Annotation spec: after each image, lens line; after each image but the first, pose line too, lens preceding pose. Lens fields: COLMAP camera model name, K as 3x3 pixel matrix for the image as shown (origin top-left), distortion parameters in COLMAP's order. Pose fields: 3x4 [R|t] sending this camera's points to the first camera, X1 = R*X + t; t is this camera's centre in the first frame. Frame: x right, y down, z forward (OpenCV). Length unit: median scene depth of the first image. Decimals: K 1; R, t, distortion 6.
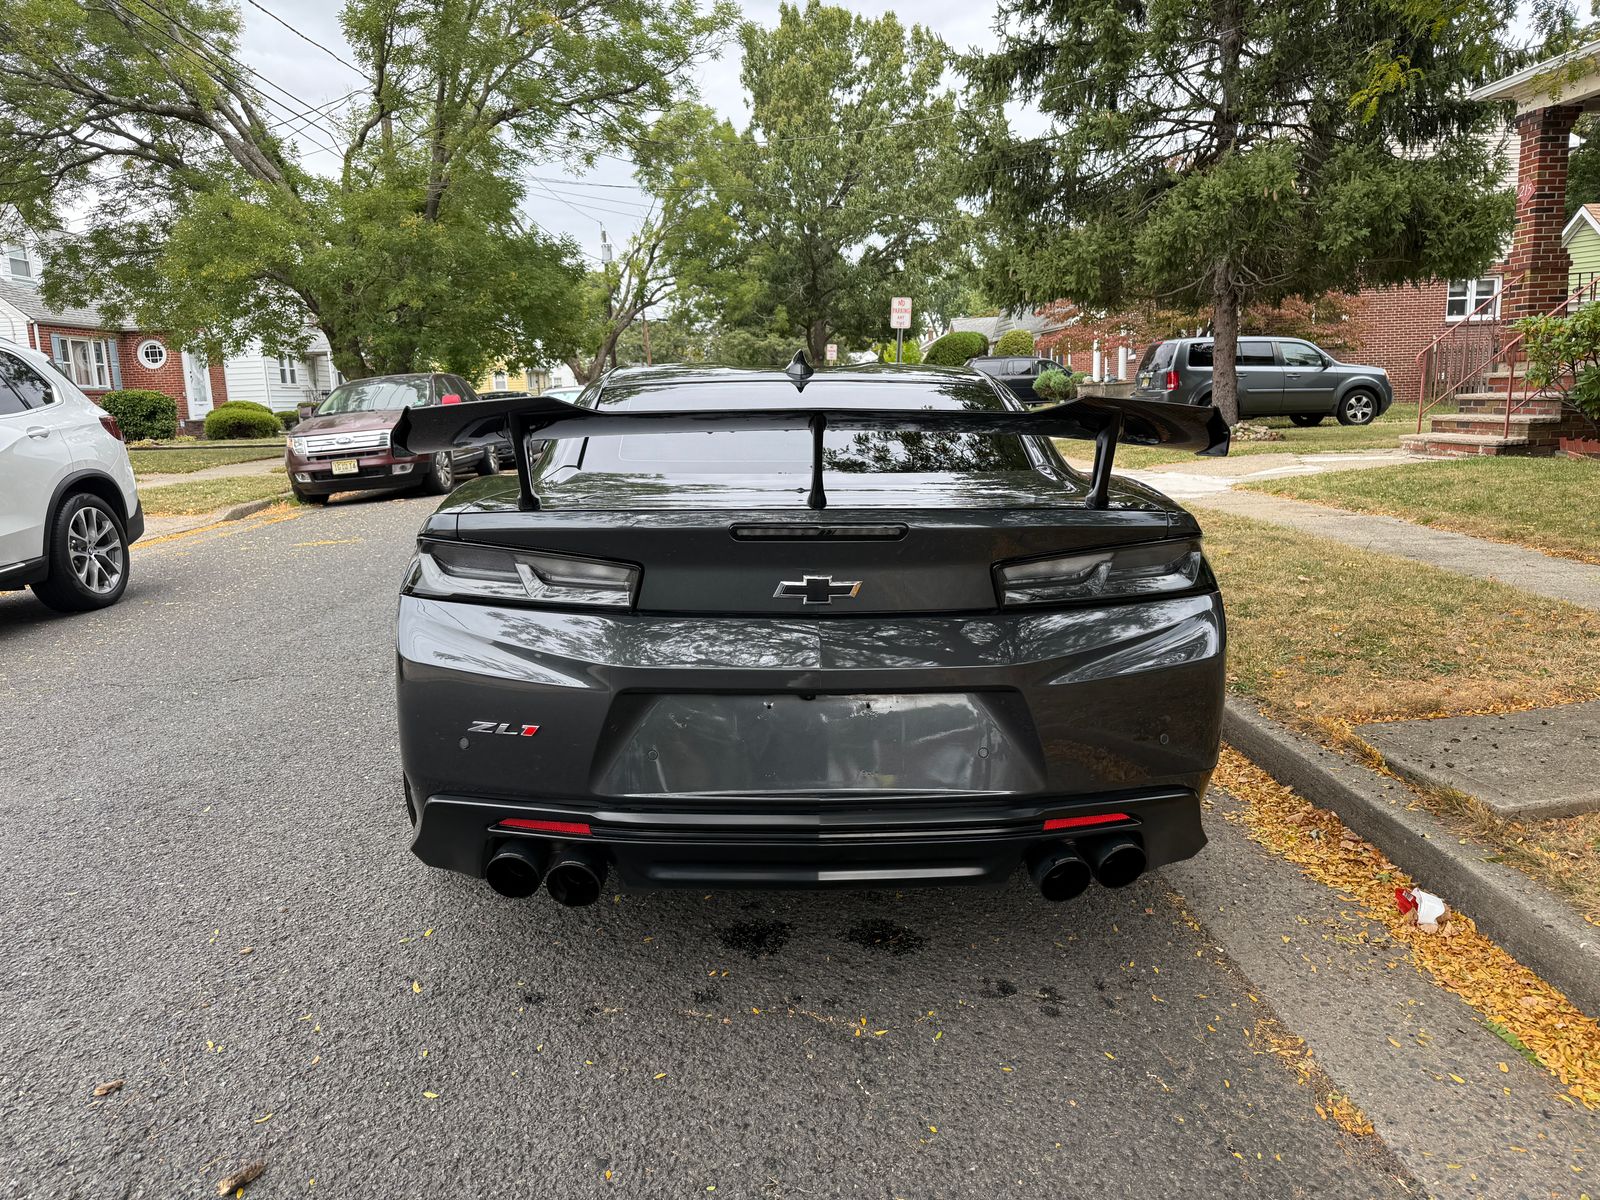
lens RADIAL K [[1092.7, 0, 806.0], [0, 1092.7, 599.2], [0, 0, 1]] dist [0.095278, -0.117090]
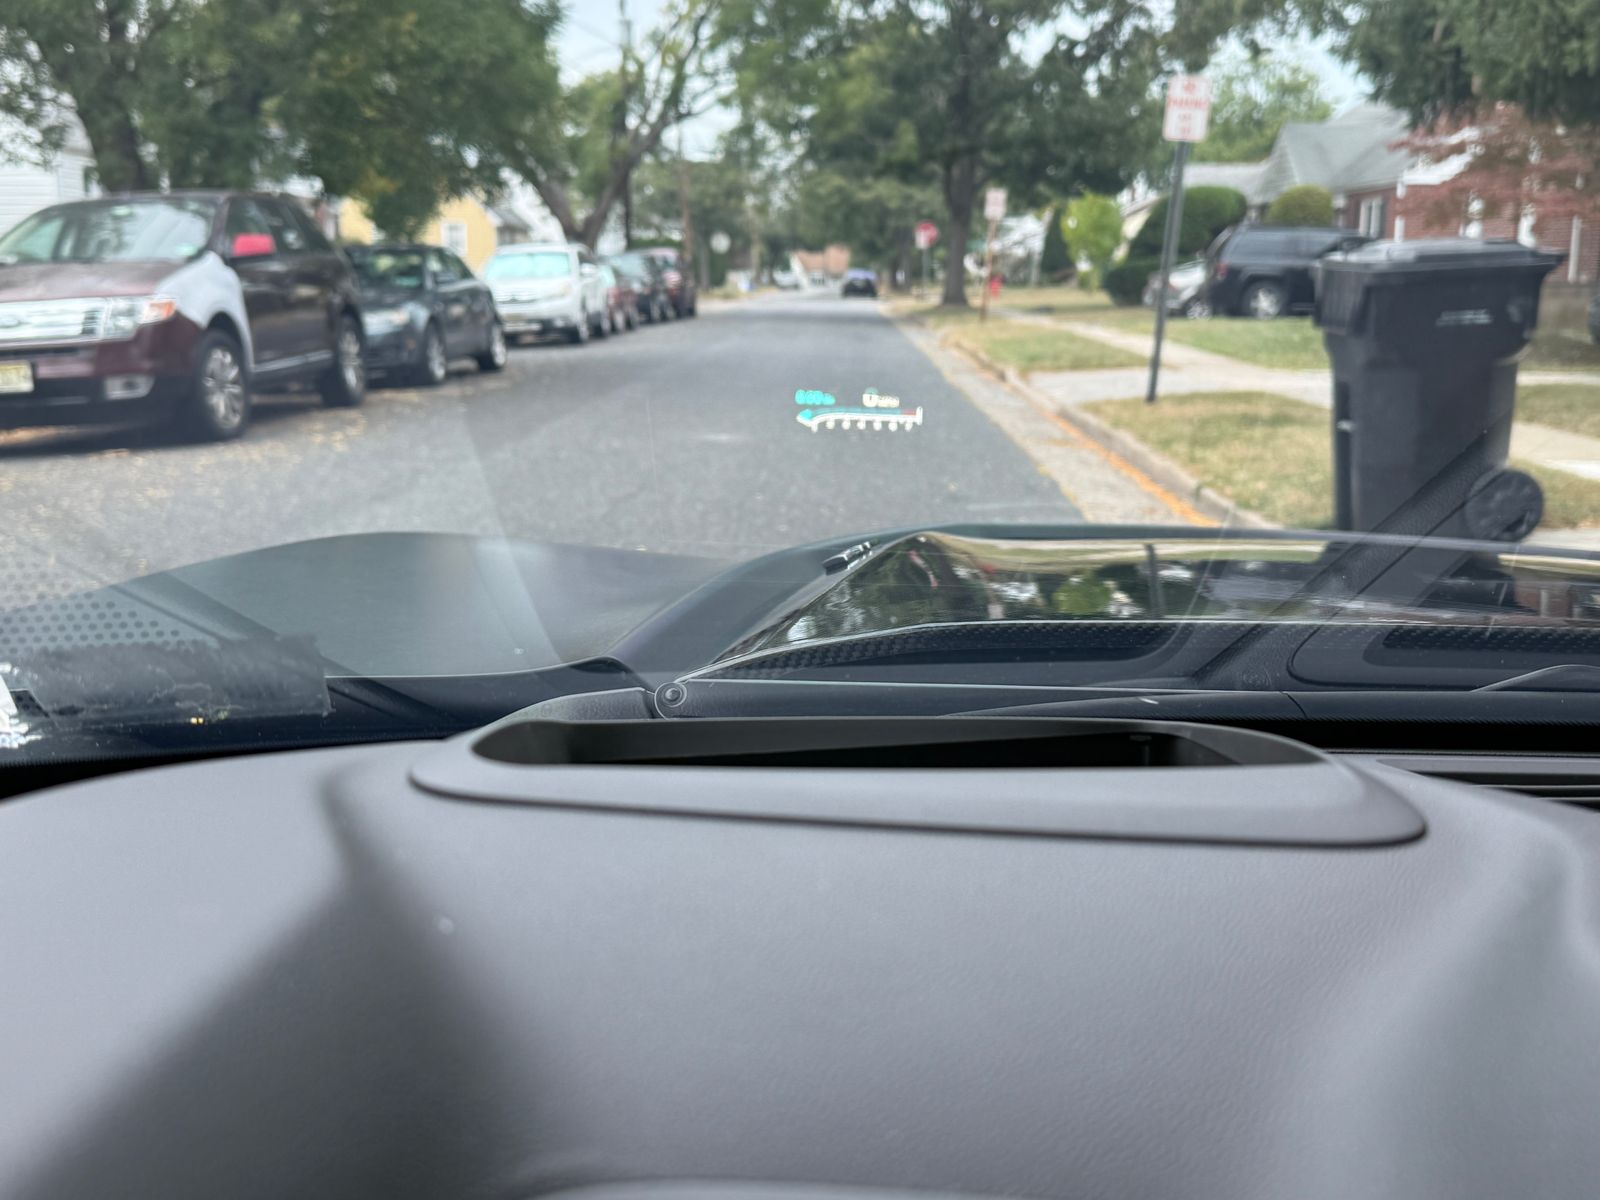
lens RADIAL K [[1647.7, 0, 789.9], [0, 1647.7, 602.3], [0, 0, 1]] dist [0.213958, -0.527198]
pose [[0.995944, 0.059322, -0.067651, -0.022004], [-0.058805, 0.998223, 0.009602, -0.035248], [0.068100, -0.005584, 0.997663, 0.216818]]
